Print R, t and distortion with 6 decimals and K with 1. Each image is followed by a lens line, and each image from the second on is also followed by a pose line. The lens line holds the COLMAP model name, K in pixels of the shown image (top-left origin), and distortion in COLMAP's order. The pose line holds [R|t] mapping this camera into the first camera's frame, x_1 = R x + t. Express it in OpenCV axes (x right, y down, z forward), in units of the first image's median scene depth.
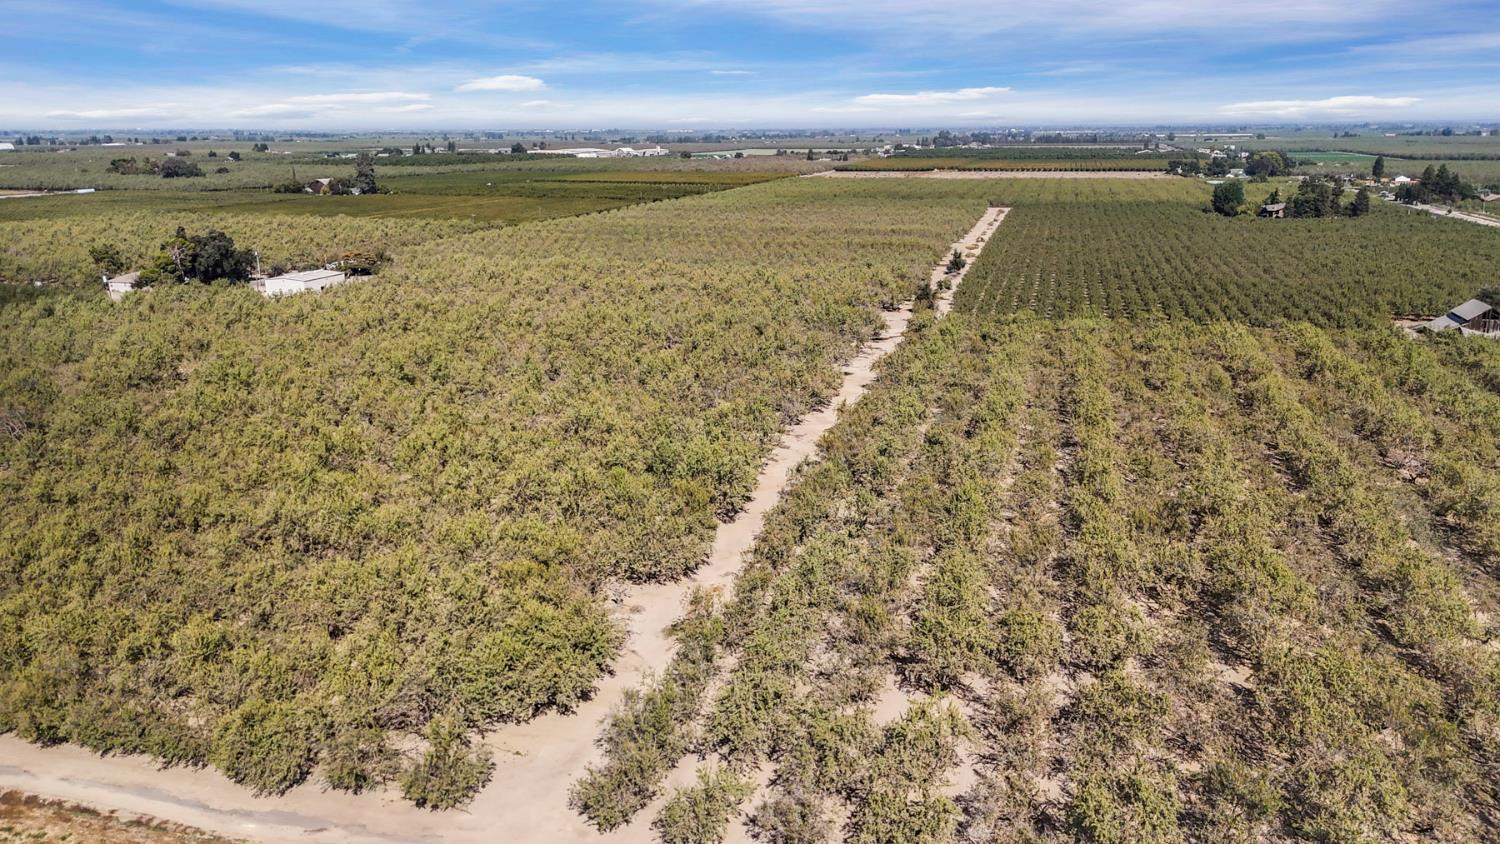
lens RADIAL K [[1102.2, 0, 753.2], [0, 1102.2, 417.2], [0, 0, 1]] dist [0.062327, -0.050508]
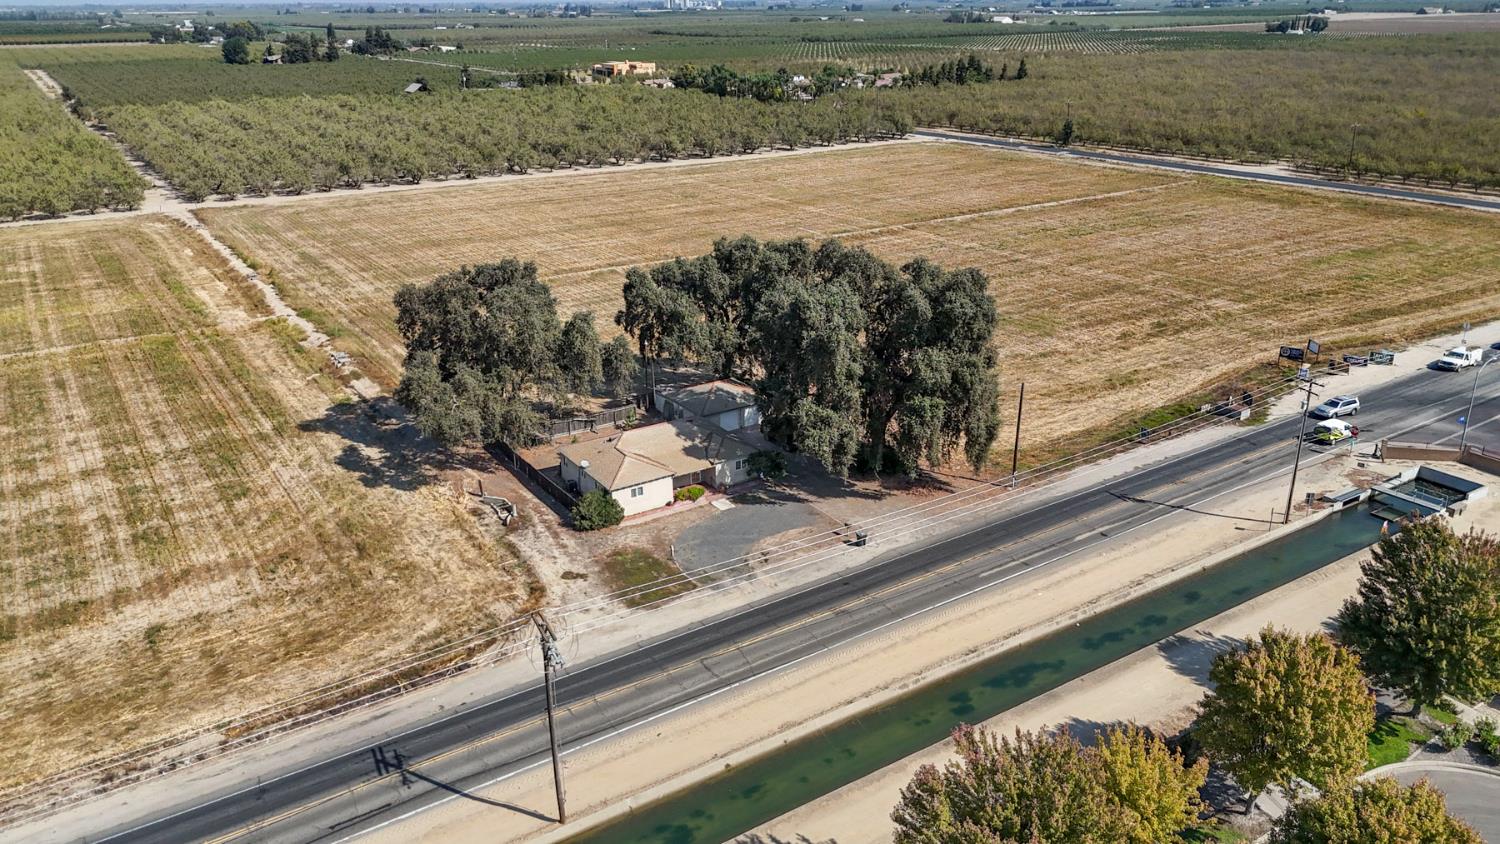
lens RADIAL K [[1102.2, 0, 754.5], [0, 1102.2, 421.3], [0, 0, 1]] dist [0.062327, -0.050508]
pose [[0.657641, -0.270530, 0.703080, -0.174443], [0.198875, 0.962532, 0.184339, 0.081787], [-0.726607, 0.018596, 0.686802, -0.268867]]
